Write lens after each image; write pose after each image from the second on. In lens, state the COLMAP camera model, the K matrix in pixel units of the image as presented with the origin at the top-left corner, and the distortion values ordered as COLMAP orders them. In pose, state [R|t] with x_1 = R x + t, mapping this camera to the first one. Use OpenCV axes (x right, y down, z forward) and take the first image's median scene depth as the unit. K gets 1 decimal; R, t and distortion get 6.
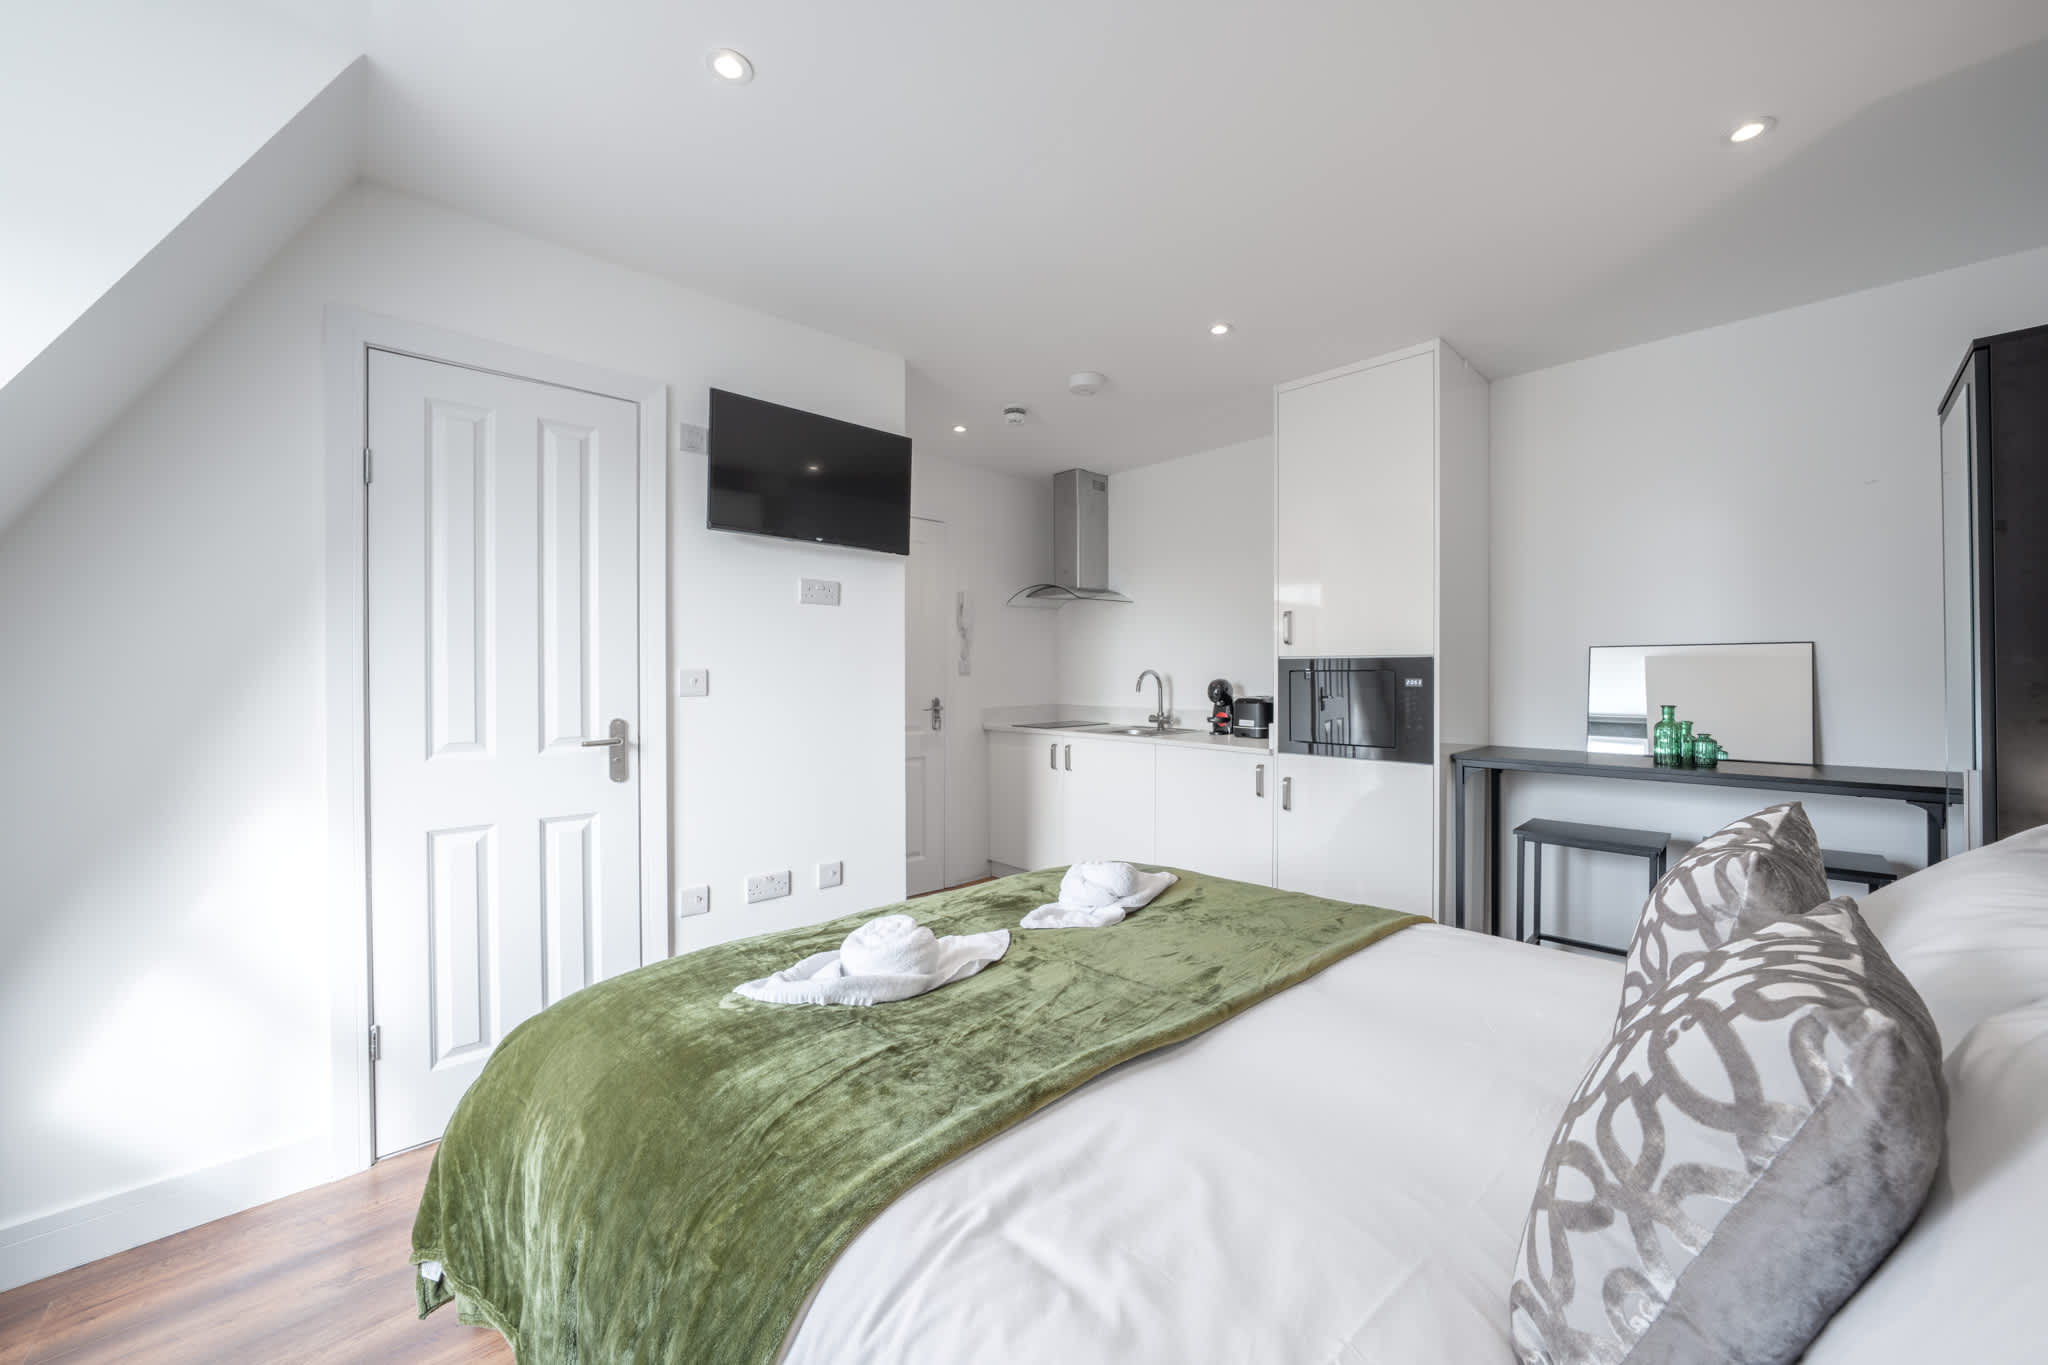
lens RADIAL K [[713.0, 0, 1020.8], [0, 713.0, 671.4], [0, 0, 1]] dist [-0.015581, 0.000353]
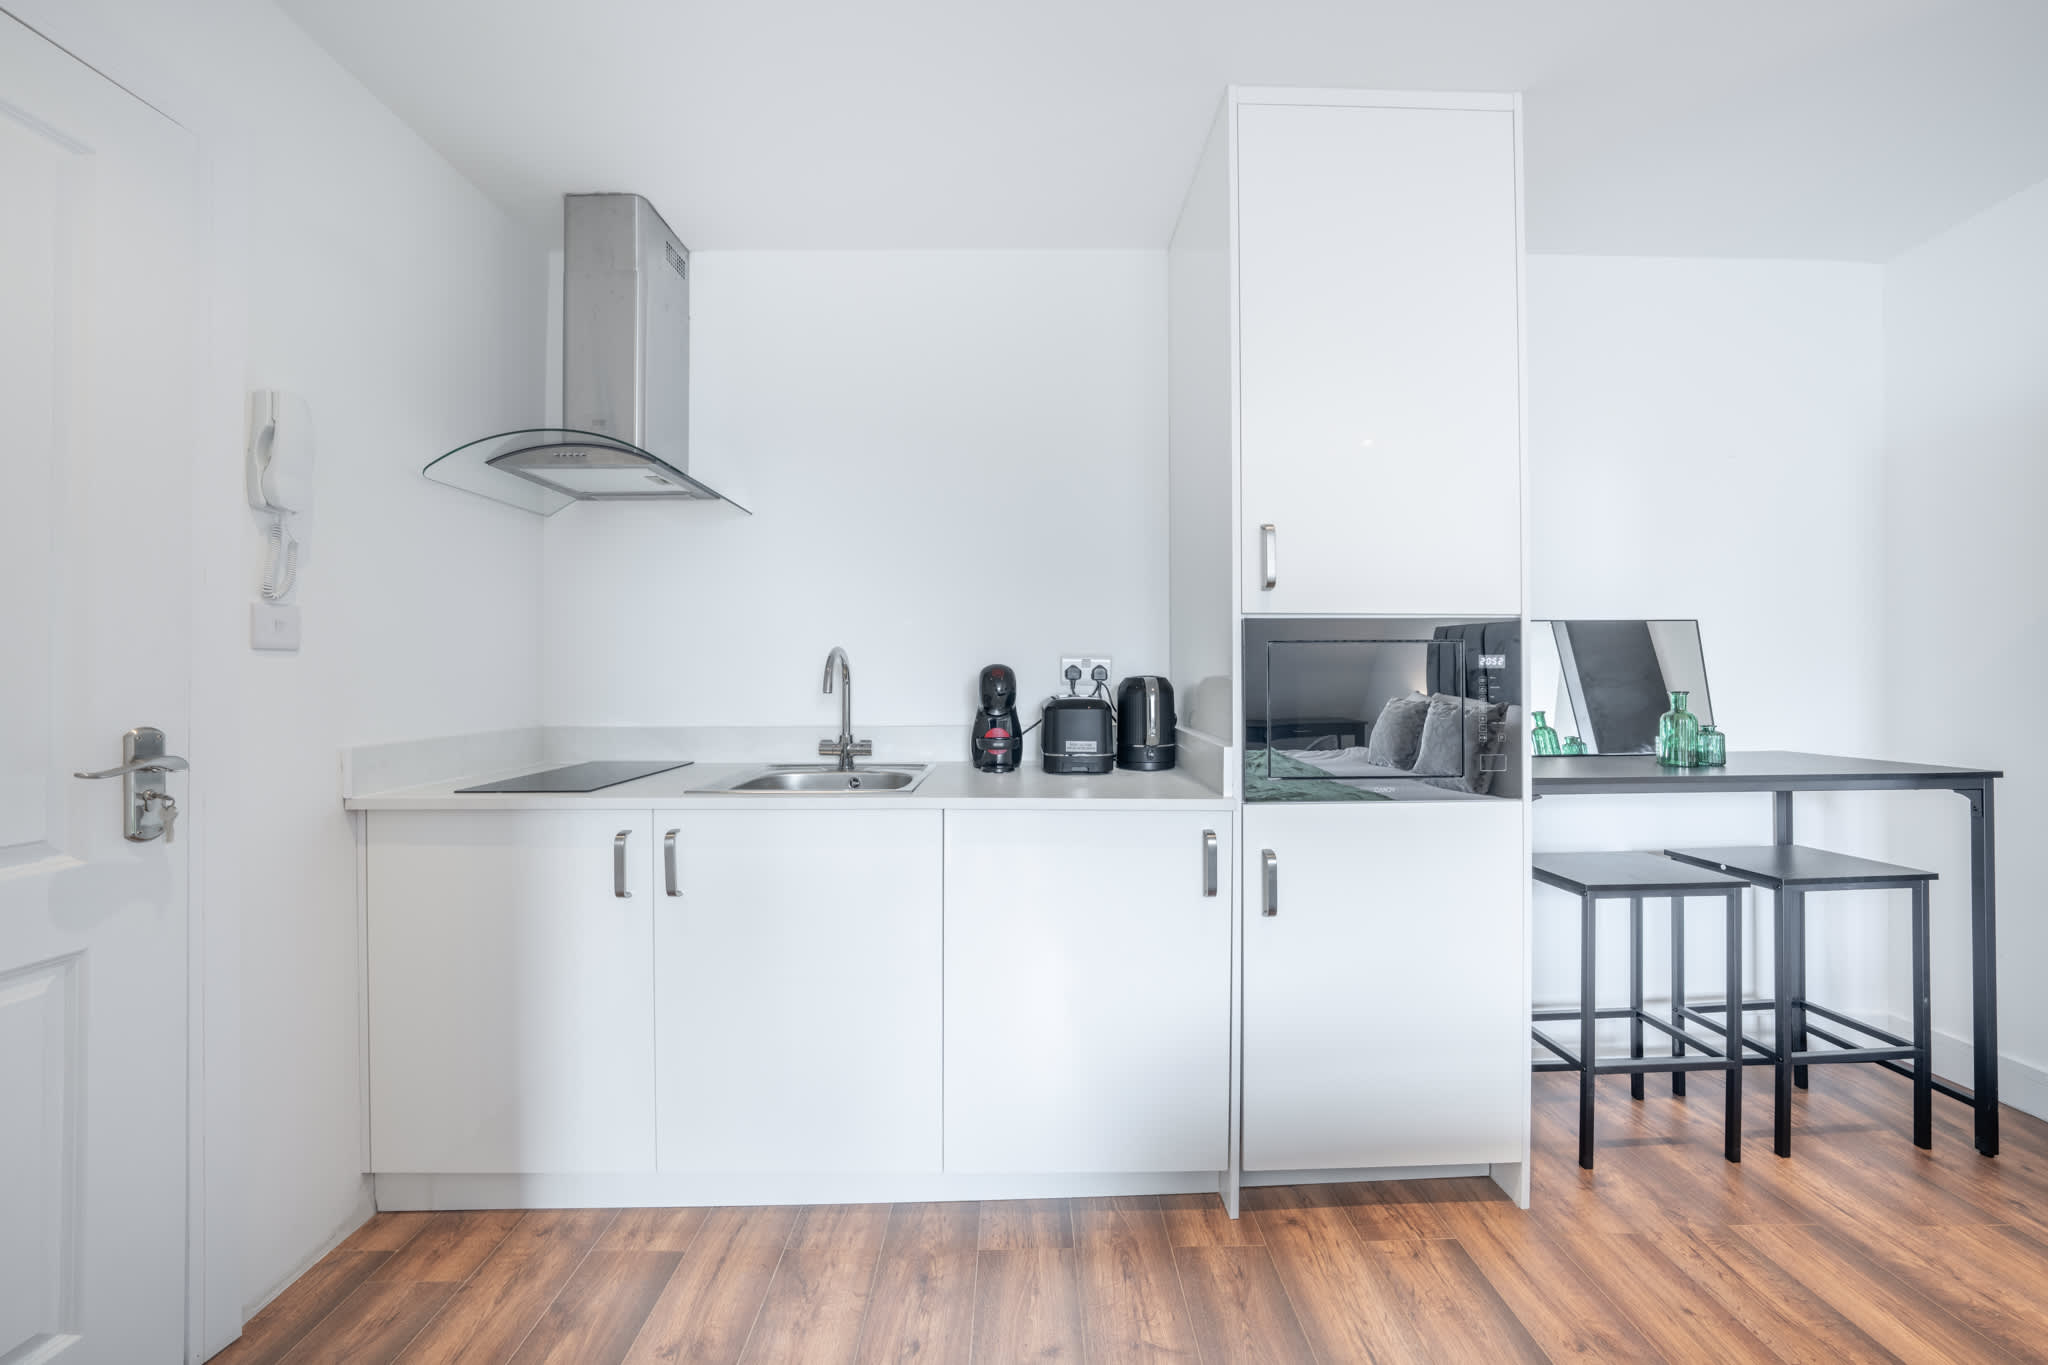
lens RADIAL K [[713.0, 0, 1020.8], [0, 713.0, 671.4], [0, 0, 1]] dist [-0.015581, 0.000353]
pose [[0.680978, 0.005499, 0.732283, -0.119319], [0.001074, 0.999963, -0.008508, 0.025298], [-0.732303, 0.006580, 0.680947, 0.794257]]
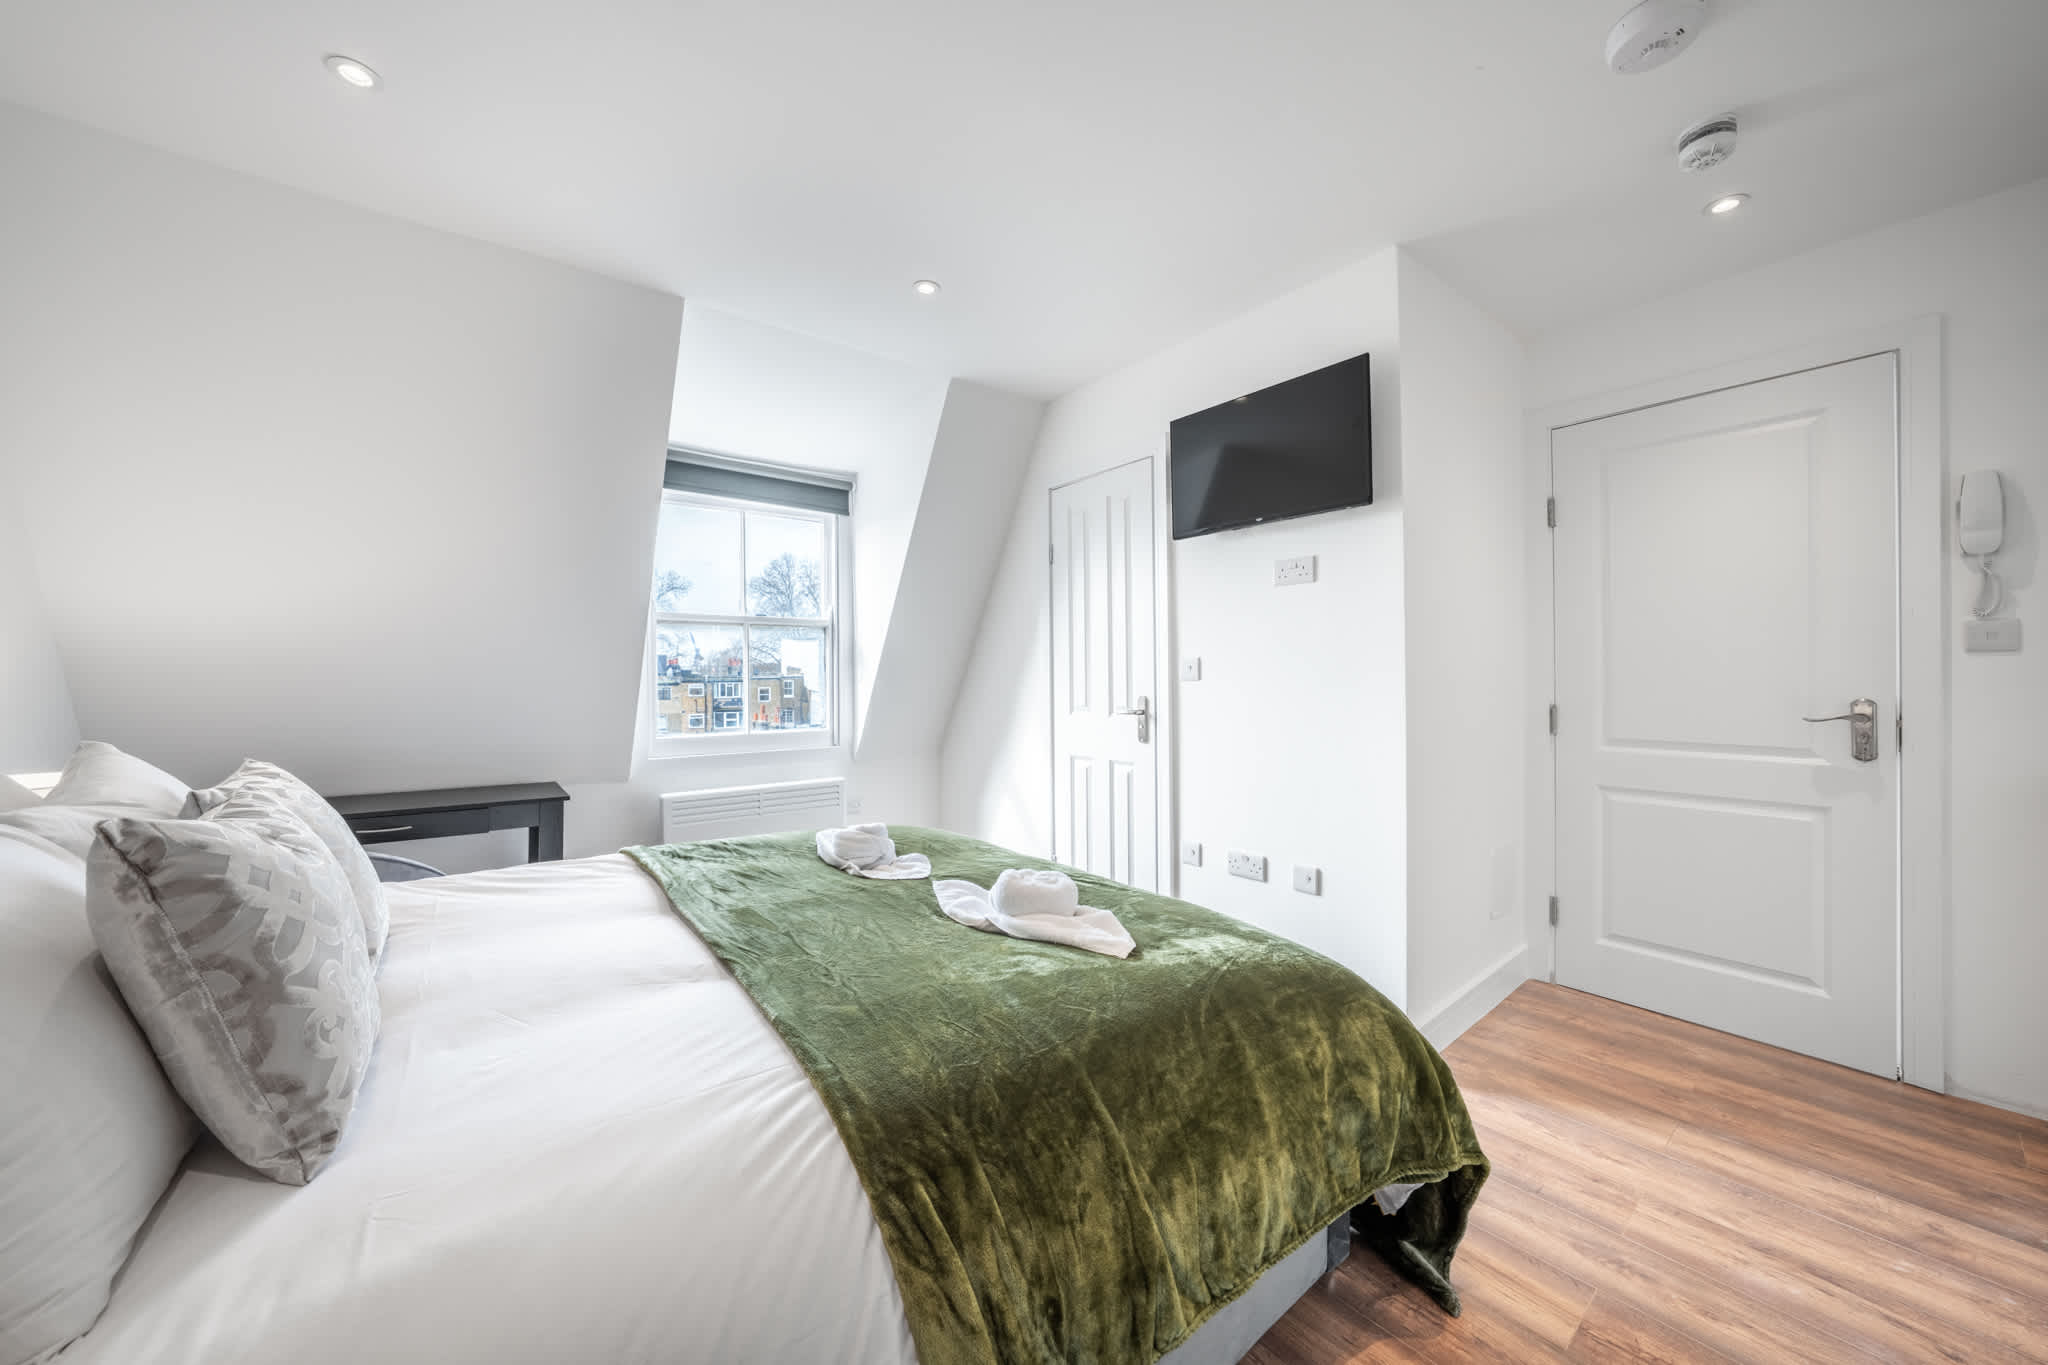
lens RADIAL K [[746.2, 0, 1088.8], [0, 746.2, 677.7], [0, 0, 1]] dist [-0.000339, -0.011896]
pose [[-0.005996, 0.004331, -0.999973, 0.590215], [0.014346, 0.999888, 0.004245, 0.016272], [0.999879, -0.014320, -0.006057, 0.623727]]
